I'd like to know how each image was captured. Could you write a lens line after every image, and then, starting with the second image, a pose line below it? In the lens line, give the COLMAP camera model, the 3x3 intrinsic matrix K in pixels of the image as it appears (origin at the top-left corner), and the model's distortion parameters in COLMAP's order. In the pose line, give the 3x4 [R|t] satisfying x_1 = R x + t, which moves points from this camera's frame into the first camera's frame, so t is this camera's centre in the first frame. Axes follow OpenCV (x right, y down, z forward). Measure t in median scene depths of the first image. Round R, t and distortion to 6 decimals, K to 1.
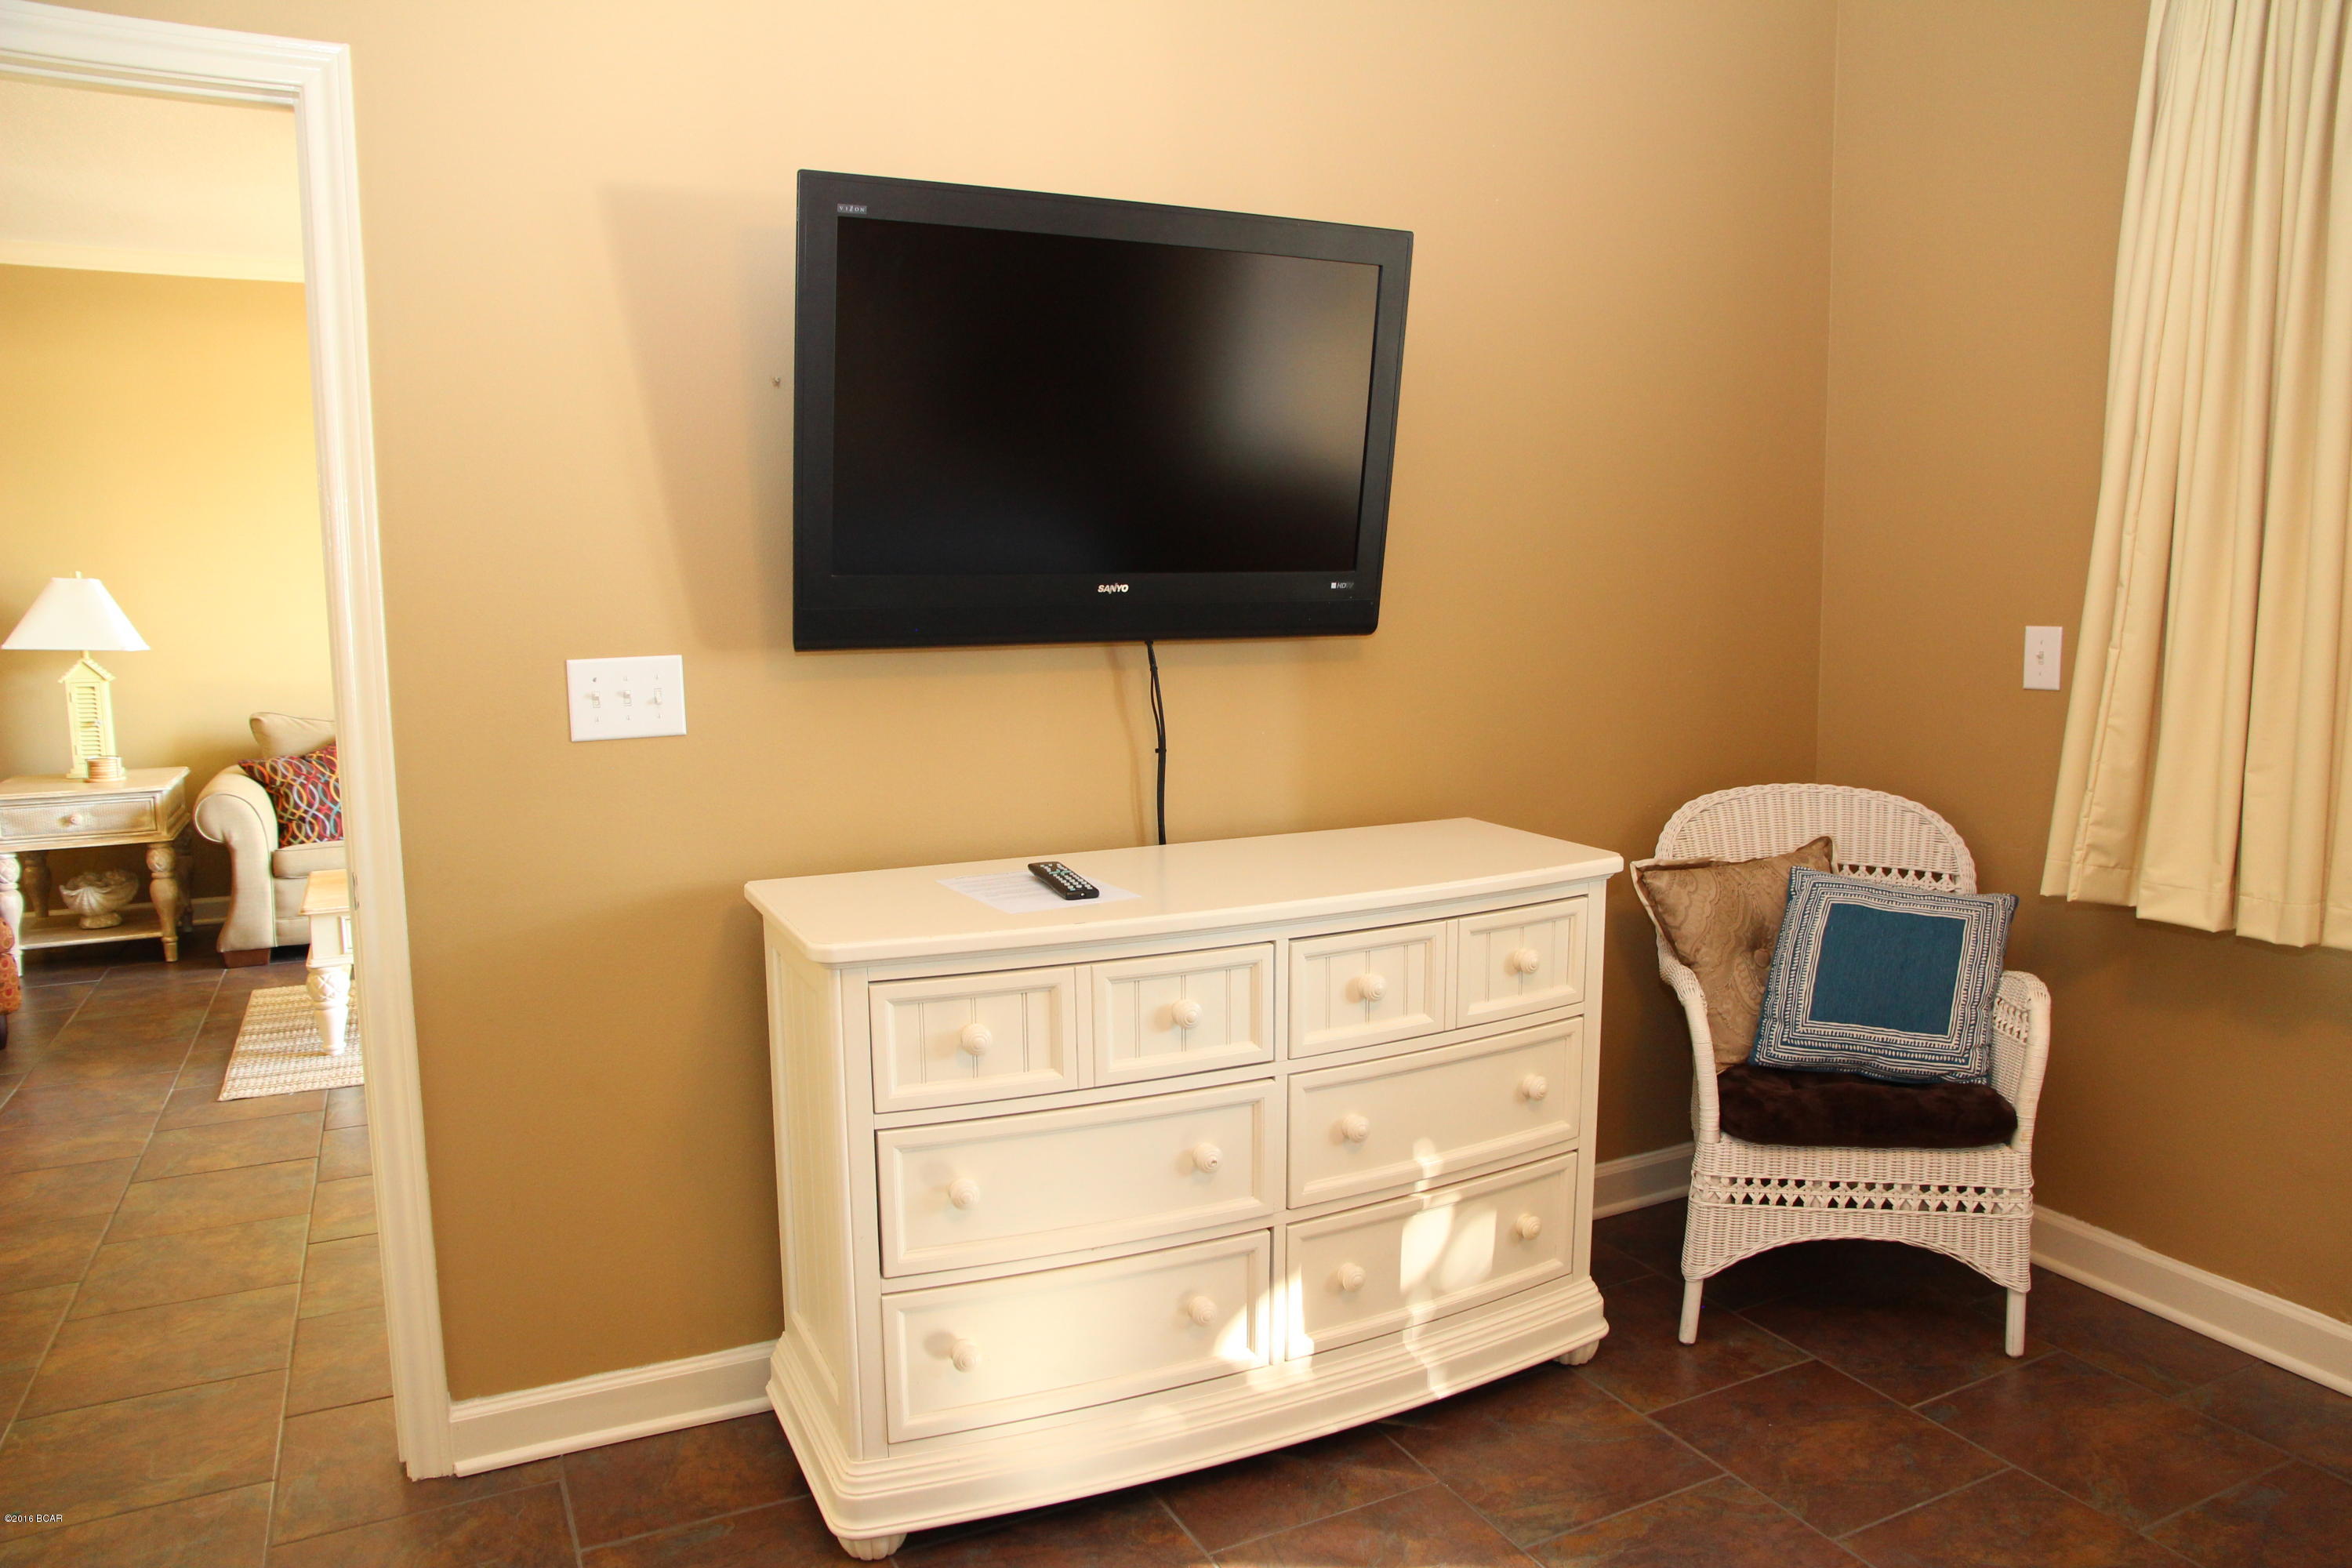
lens RADIAL K [[1618.3, 0, 1202.1], [0, 1618.3, 790.2], [0, 0, 1]] dist [-0.119048, 0.085481]
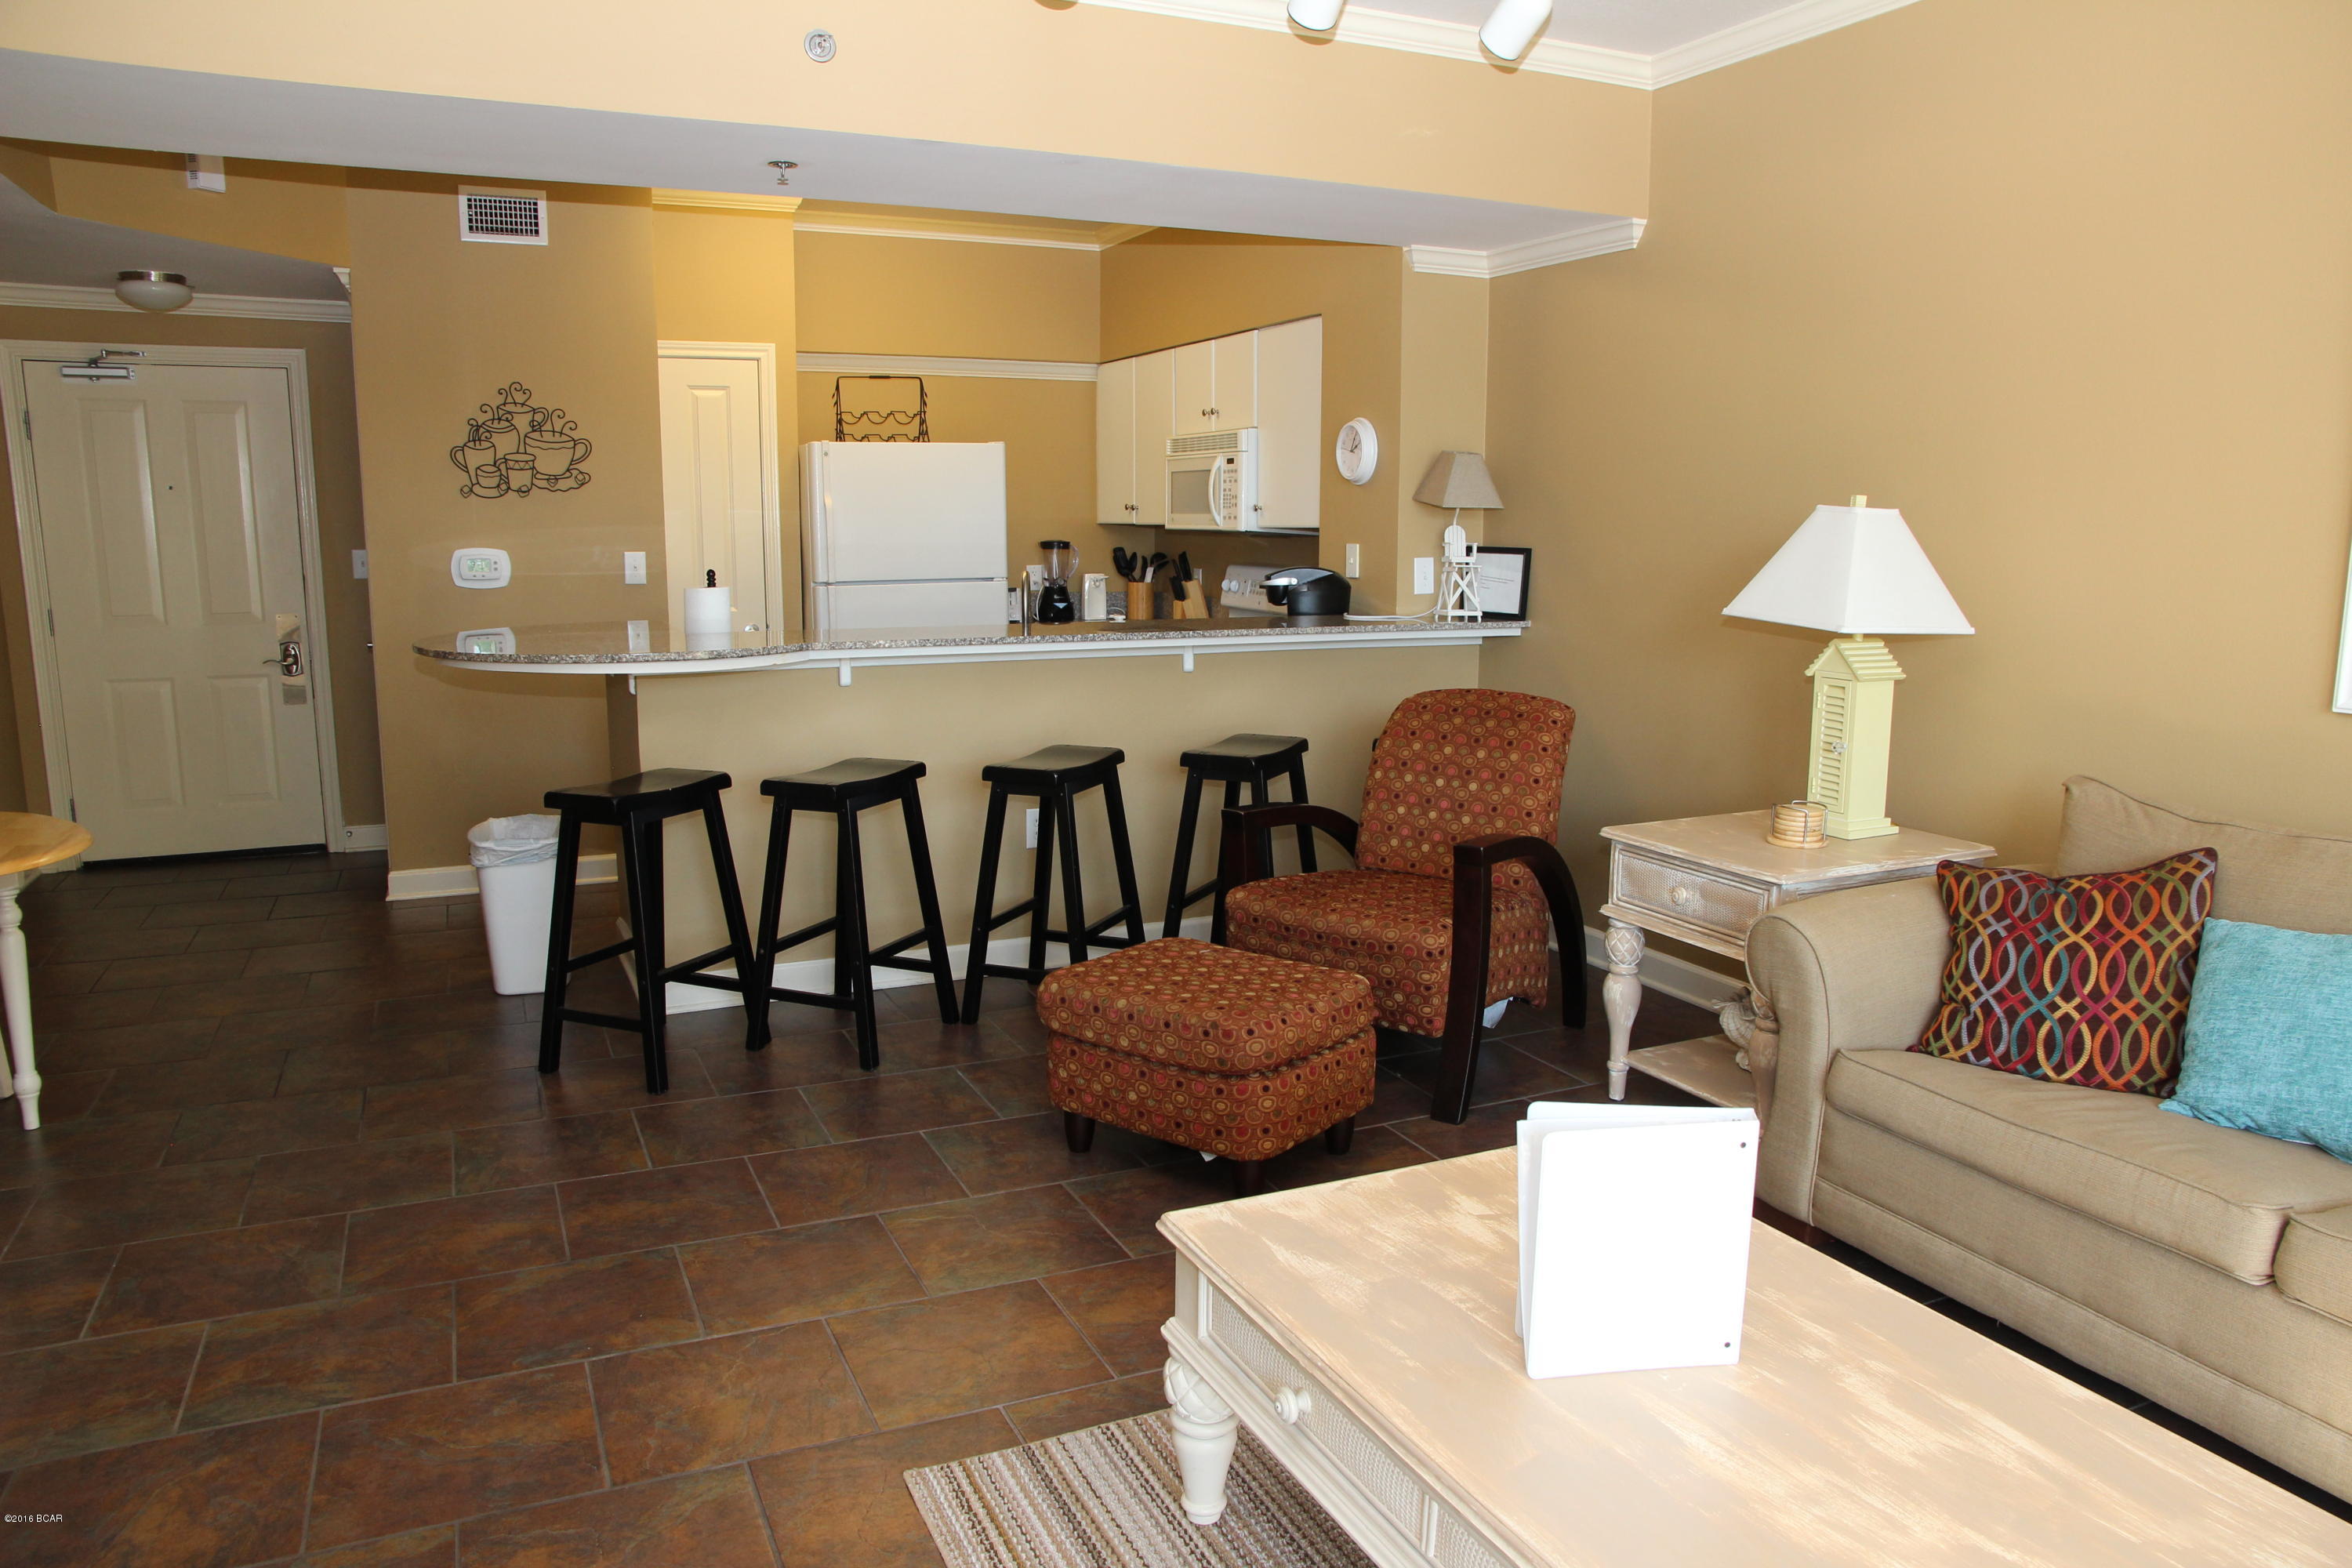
lens RADIAL K [[1618.3, 0, 1202.1], [0, 1618.3, 790.2], [0, 0, 1]] dist [-0.119048, 0.085481]
pose [[-0.029194, 0.170109, -0.984993, -0.096081], [-0.138501, 0.975219, 0.172526, -0.100029], [0.989932, 0.141459, -0.004910, 0.770161]]
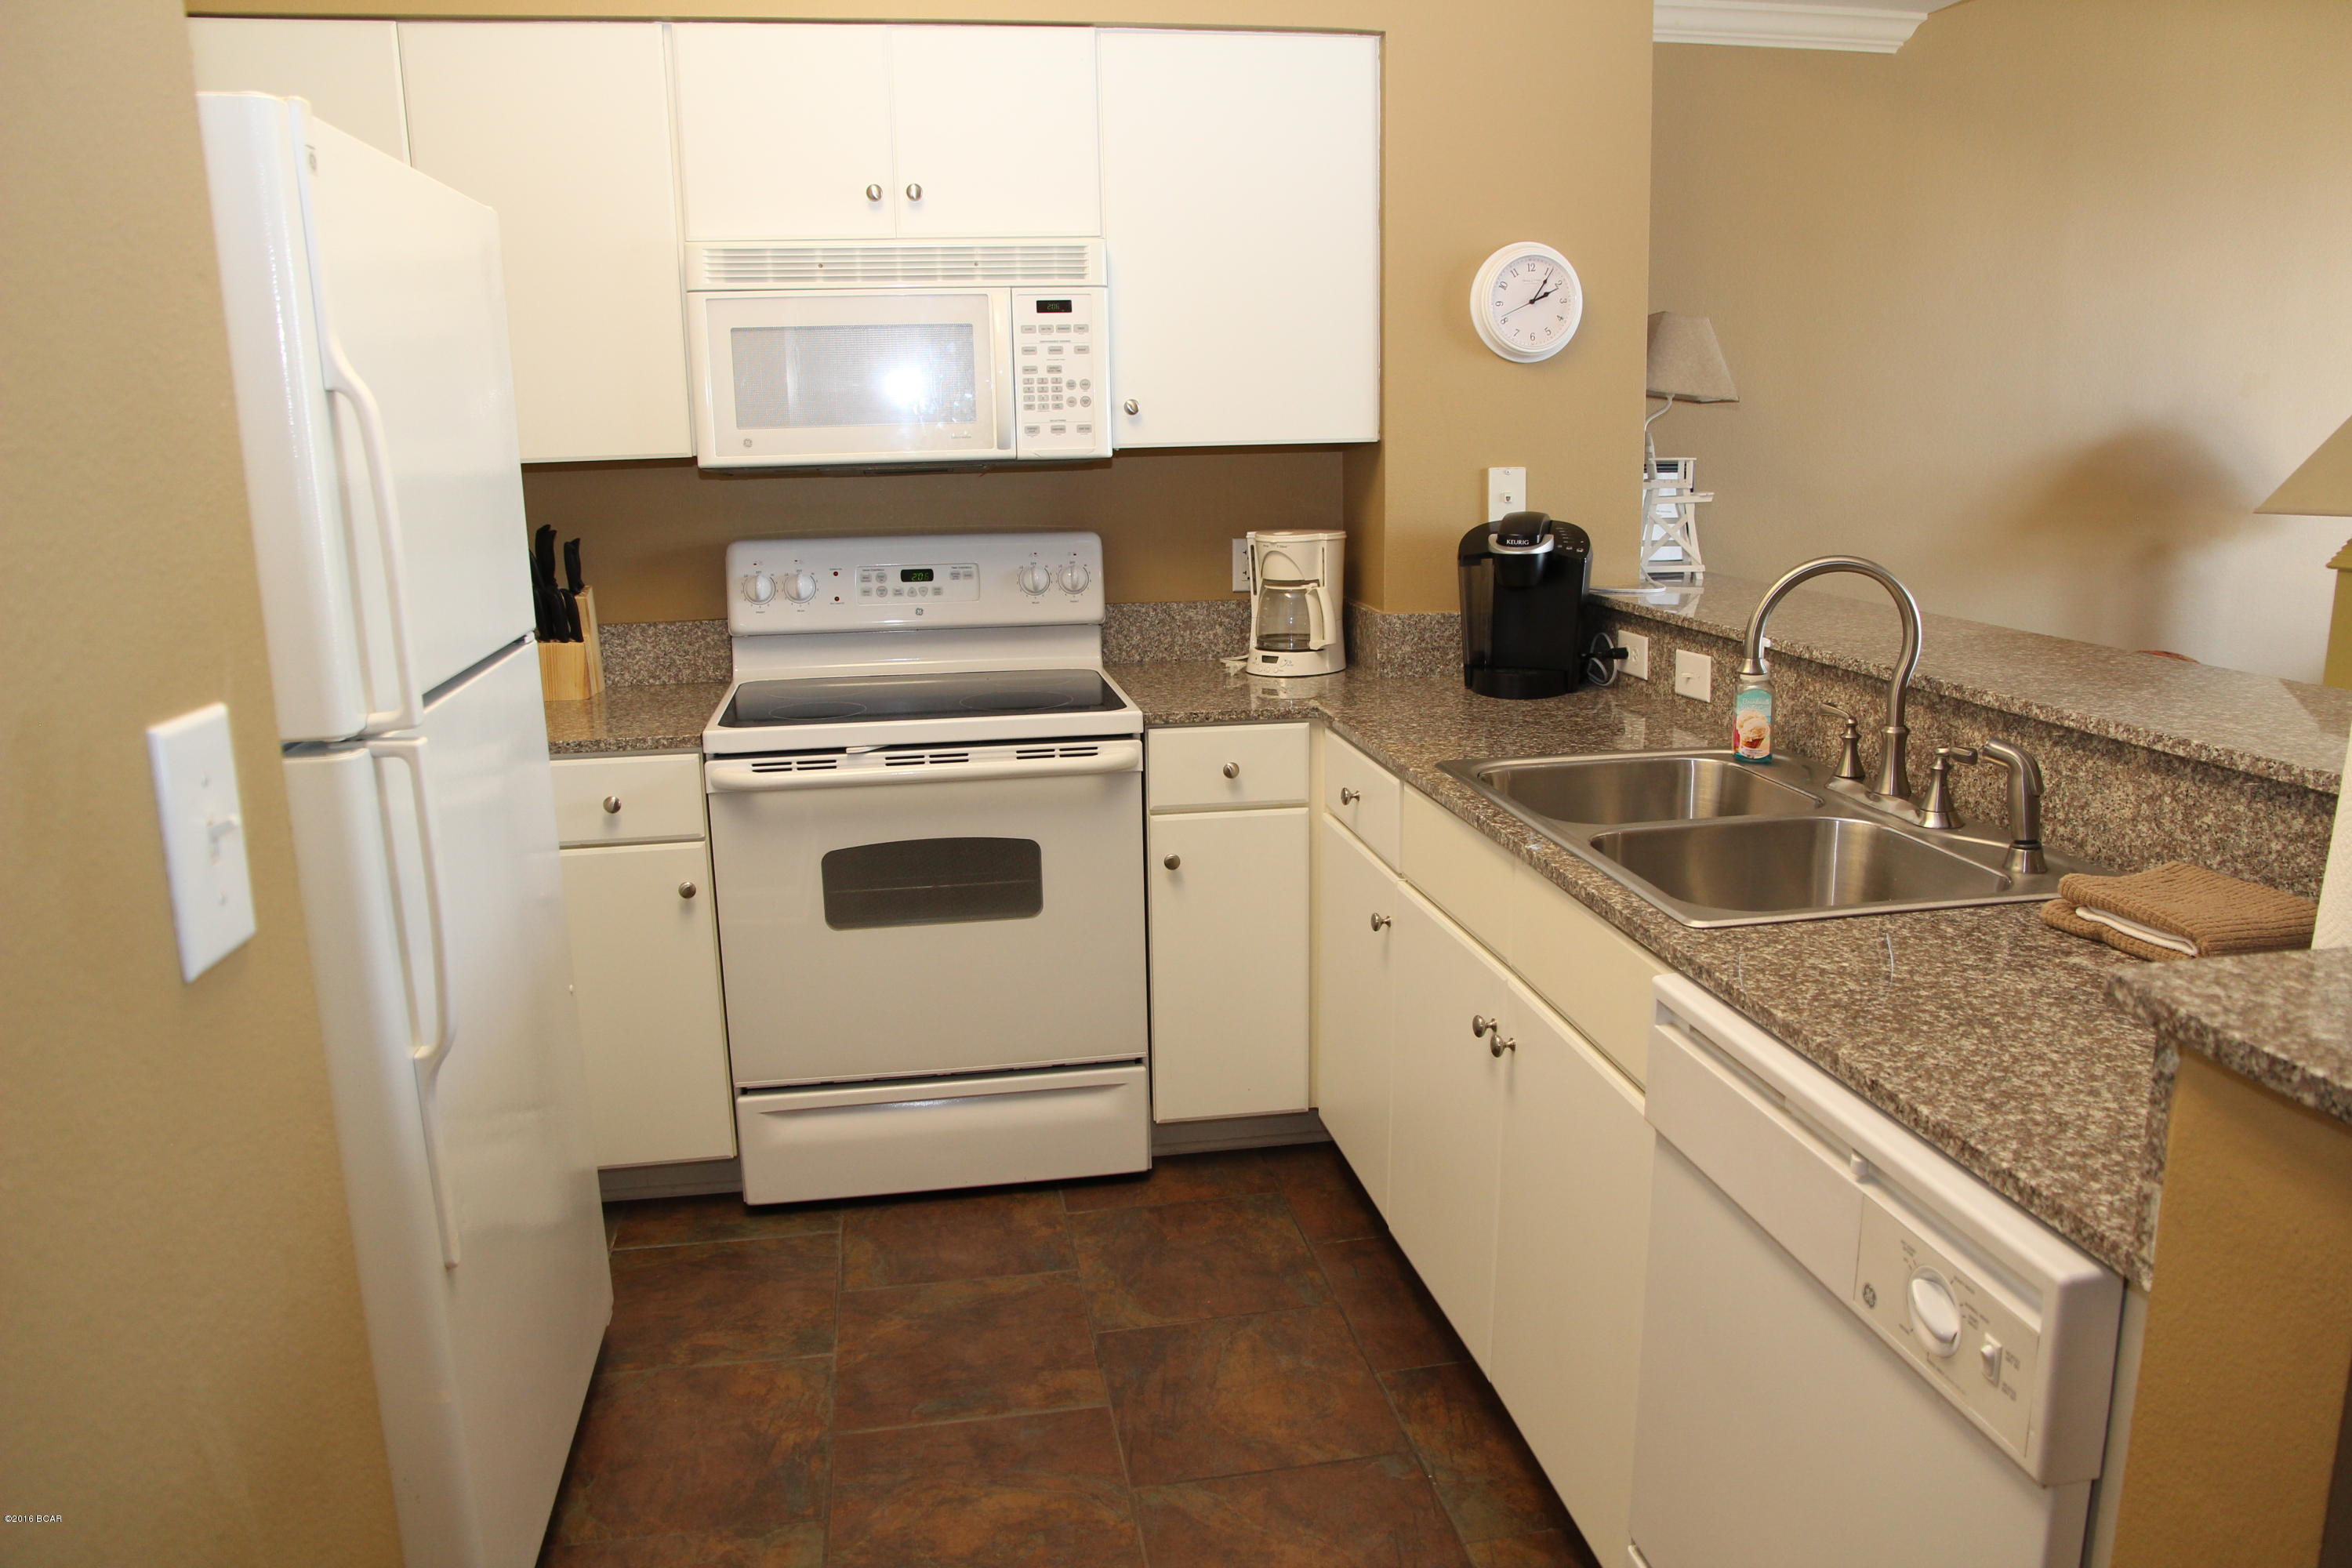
lens RADIAL K [[1619.2, 0, 1200.5], [0, 1619.2, 799.7], [0, 0, 1]] dist [-0.130105, 0.100893]
pose [[0.956544, 0.052940, -0.286741, -0.995106], [-0.025304, 0.994741, 0.099246, -0.030884], [0.290487, -0.087677, 0.952854, 0.287463]]
